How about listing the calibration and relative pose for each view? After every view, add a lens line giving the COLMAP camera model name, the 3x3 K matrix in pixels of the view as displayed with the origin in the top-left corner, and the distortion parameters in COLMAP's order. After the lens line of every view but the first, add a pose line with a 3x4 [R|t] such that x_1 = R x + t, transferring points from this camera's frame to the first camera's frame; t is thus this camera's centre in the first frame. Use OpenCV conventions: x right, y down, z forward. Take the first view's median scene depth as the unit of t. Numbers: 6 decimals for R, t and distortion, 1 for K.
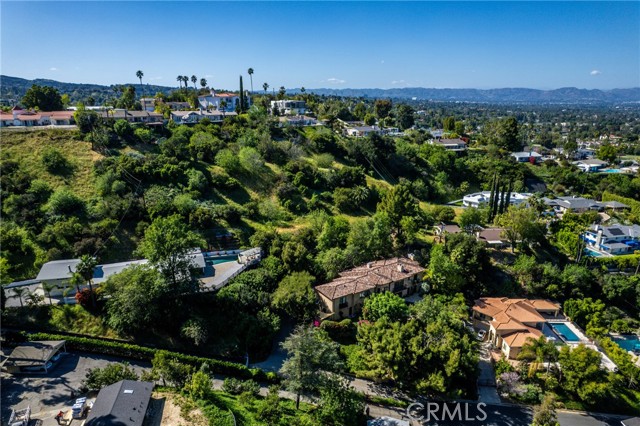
lens RADIAL K [[413.1, 0, 321.1], [0, 413.1, 216.6], [0, 0, 1]] dist [-0.078693, 0.072301]
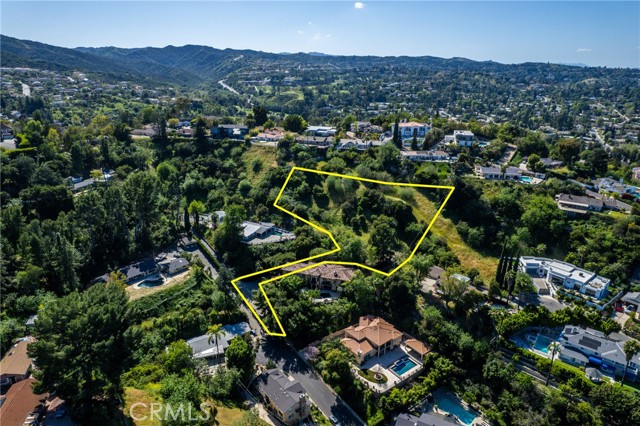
lens RADIAL K [[413.1, 0, 321.1], [0, 413.1, 216.6], [0, 0, 1]] dist [-0.078693, 0.072301]
pose [[0.617950, 0.267121, -0.739448, 0.962670], [-0.225776, 0.961191, 0.158546, -0.241666], [0.753102, 0.068976, 0.654278, -0.068641]]
